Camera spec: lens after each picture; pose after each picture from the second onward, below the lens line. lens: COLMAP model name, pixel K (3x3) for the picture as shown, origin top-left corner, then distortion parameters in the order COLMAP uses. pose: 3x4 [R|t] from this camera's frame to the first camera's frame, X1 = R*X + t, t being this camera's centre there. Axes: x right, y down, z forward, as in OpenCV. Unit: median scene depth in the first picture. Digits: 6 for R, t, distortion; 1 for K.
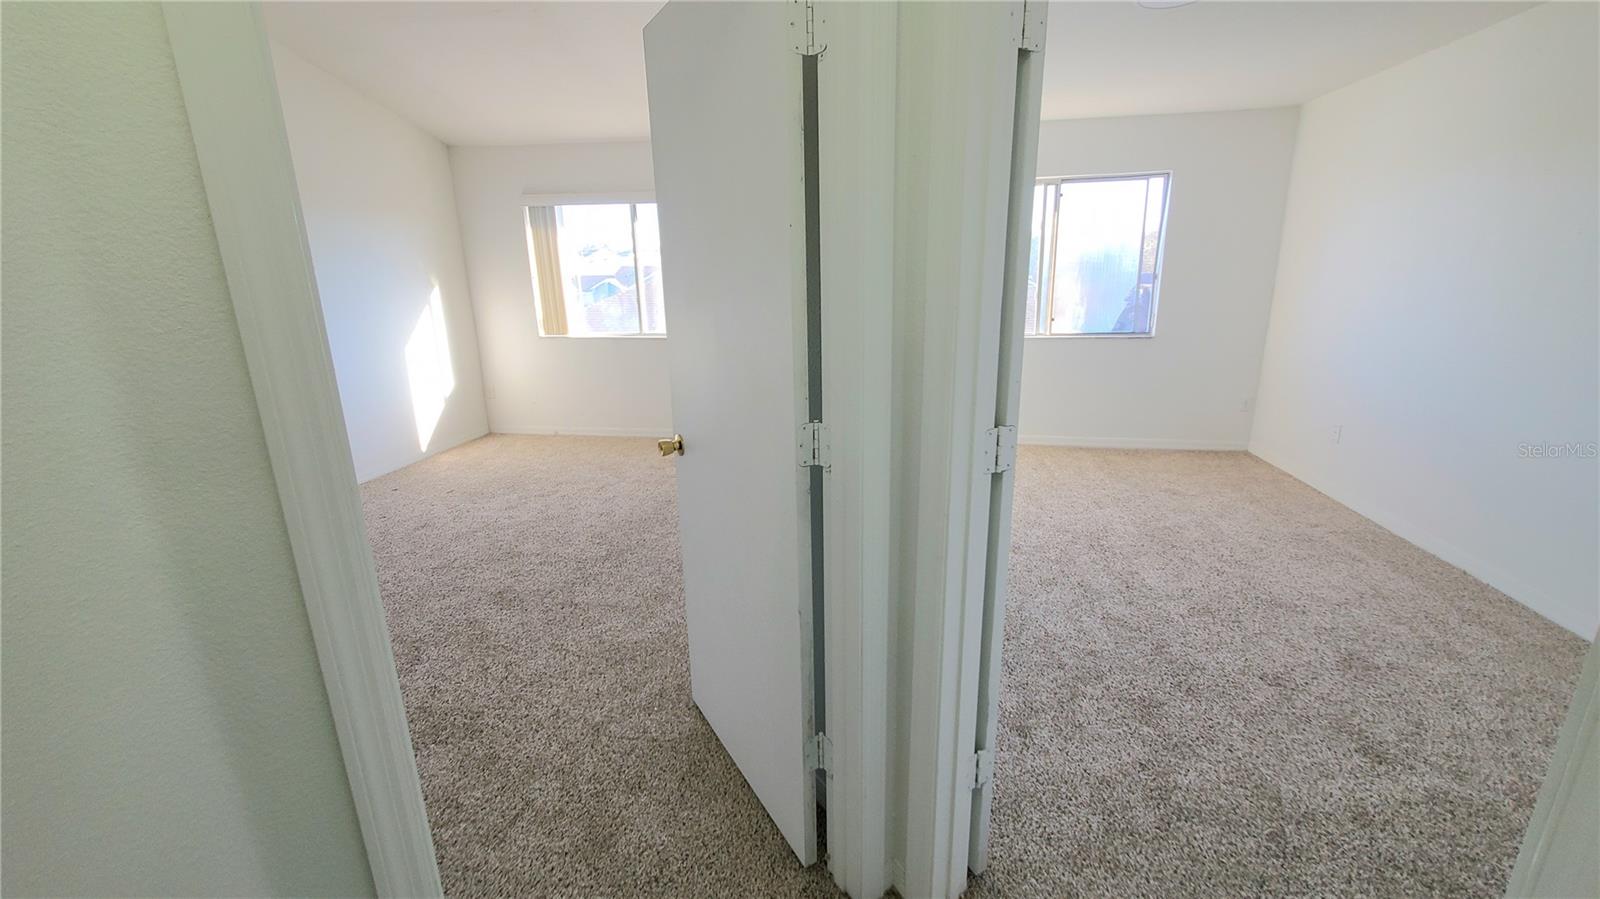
lens RADIAL K [[613.5, 0, 825.5], [0, 613.5, 438.1], [0, 0, 1]] dist [0.000063, 0.000020]
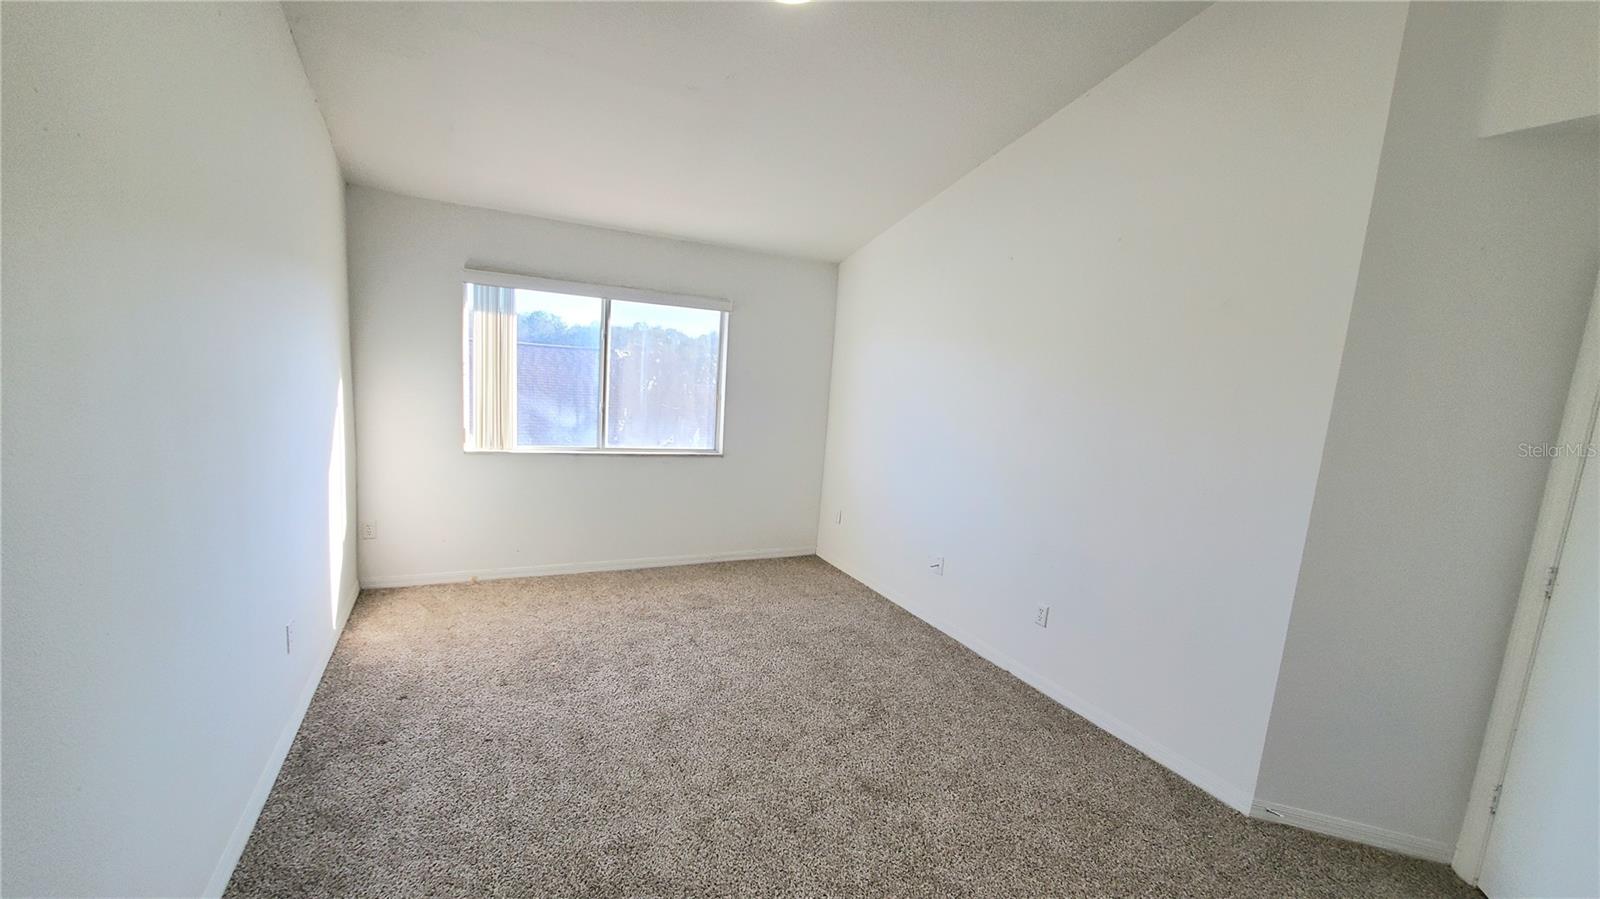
lens RADIAL K [[634.7, 0, 783.9], [0, 634.7, 461.7], [0, 0, 1]] dist [-0.000352, -0.000044]
pose [[0.839503, -0.012338, 0.543215, -0.606625], [0.065825, 0.994688, -0.079136, -0.071619], [-0.539353, 0.102192, 0.835856, 0.156206]]
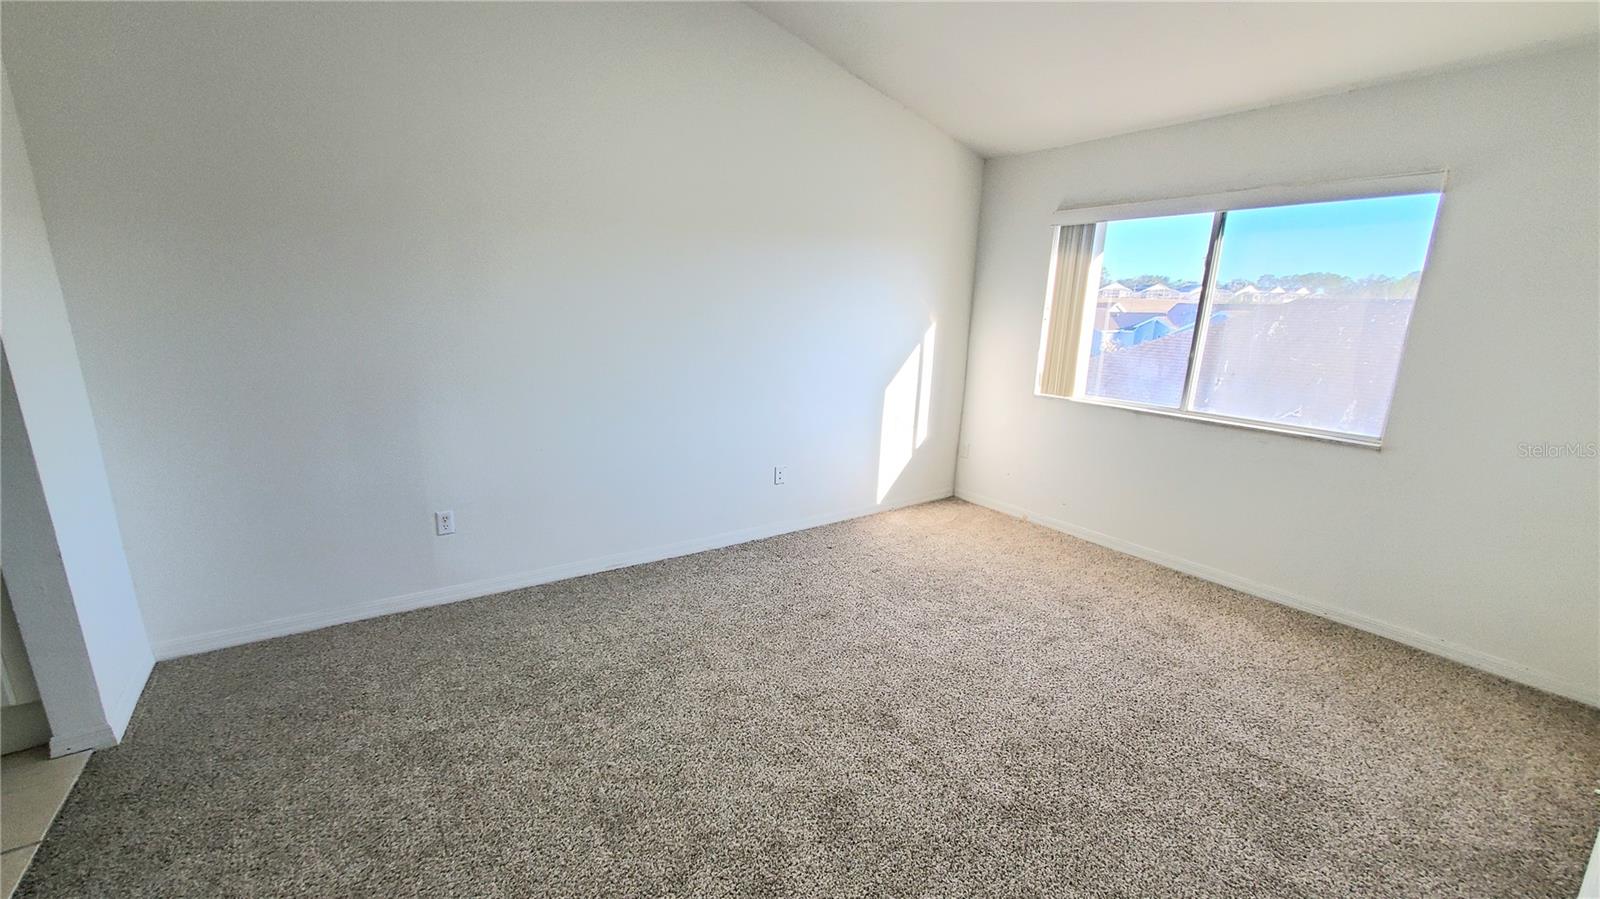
lens RADIAL K [[634.7, 0, 783.9], [0, 634.7, 461.7], [0, 0, 1]] dist [-0.000352, -0.000044]
pose [[0.657801, 0.206921, -0.724211, -0.082942], [-0.224171, 0.971734, 0.074028, -0.076162], [0.719059, 0.113651, 0.685593, 0.251410]]
